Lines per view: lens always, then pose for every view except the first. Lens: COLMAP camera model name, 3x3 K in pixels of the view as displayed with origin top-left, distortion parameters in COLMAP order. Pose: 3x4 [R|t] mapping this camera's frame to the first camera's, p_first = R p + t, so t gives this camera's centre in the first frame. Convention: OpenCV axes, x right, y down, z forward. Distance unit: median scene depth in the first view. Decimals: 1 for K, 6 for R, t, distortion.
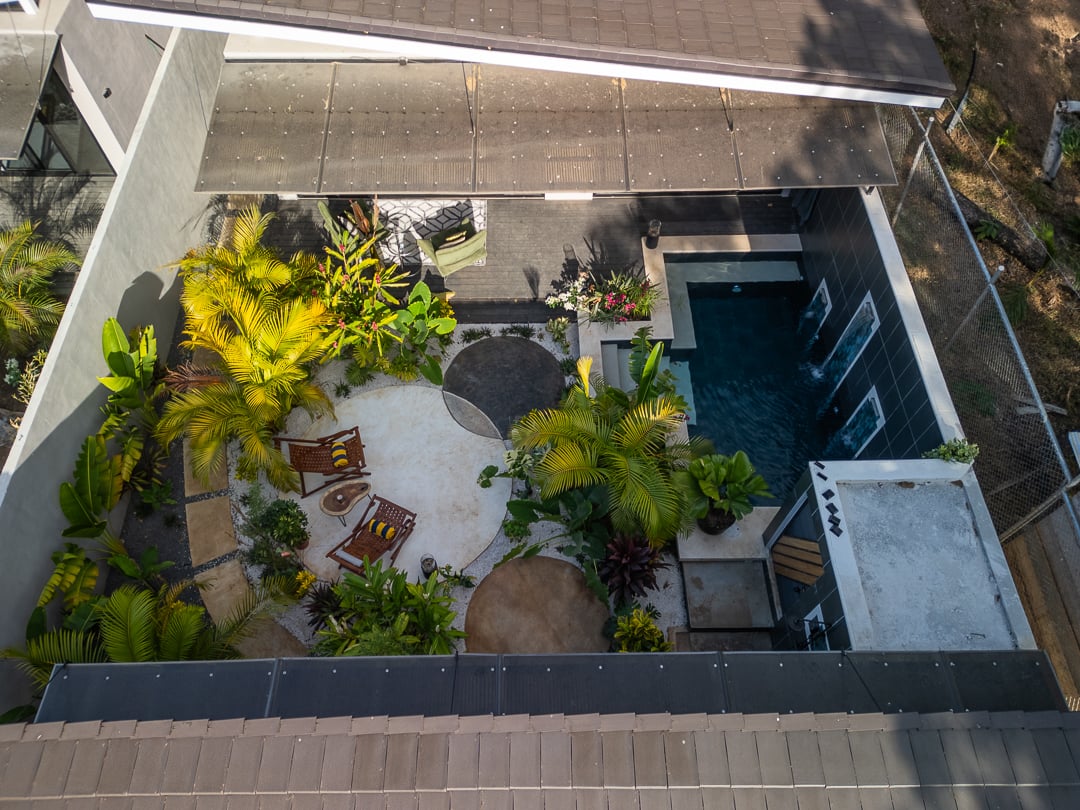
lens RADIAL K [[781.2, 0, 540.0], [0, 781.2, 405.0], [0, 0, 1]] dist [0.006181, -0.006246]
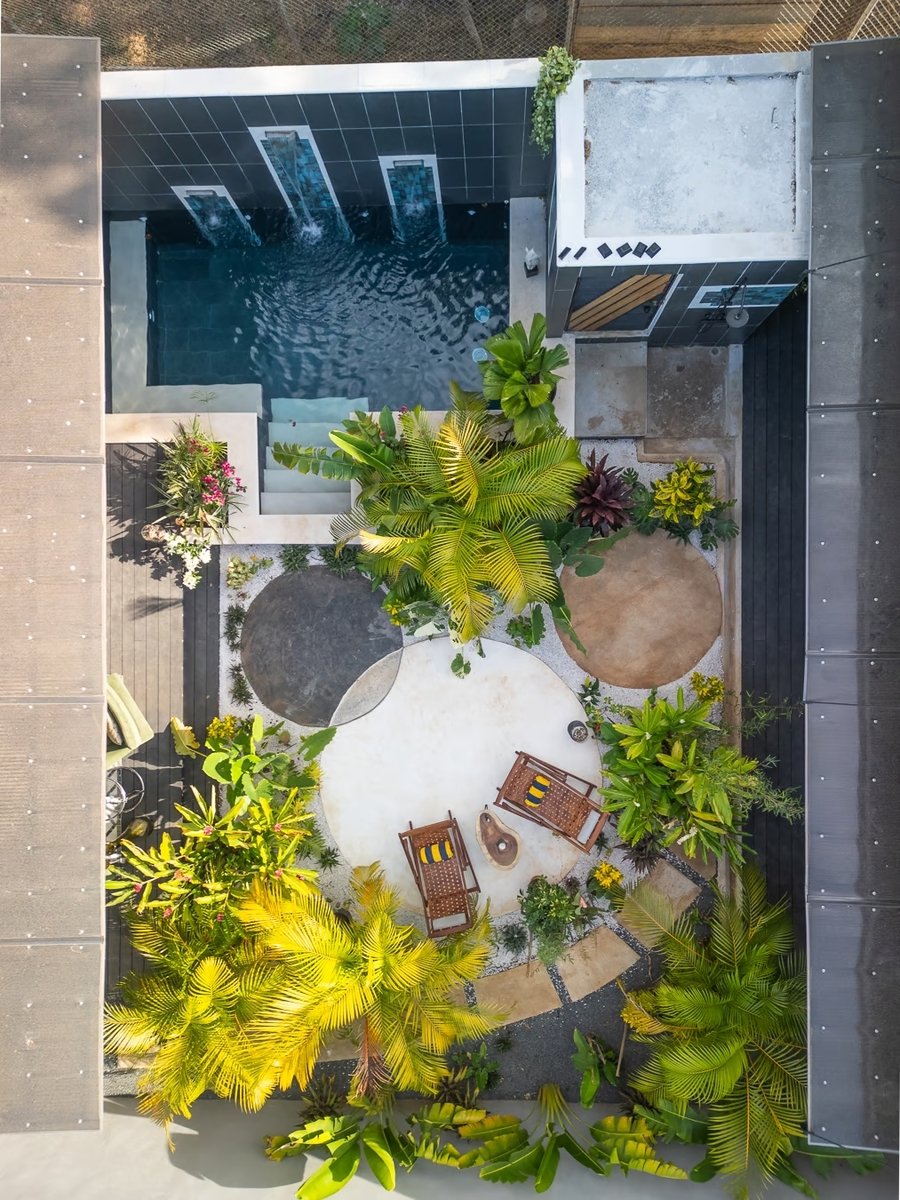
lens RADIAL K [[868.0, 0, 450.0], [0, 868.0, 600.0], [0, 0, 1]] dist [0.006181, -0.006246]
pose [[0.018491, -0.999804, -0.007091, 0.008030], [0.870703, 0.012617, 0.491647, -0.372035], [-0.491461, -0.015265, 0.870766, 0.232374]]
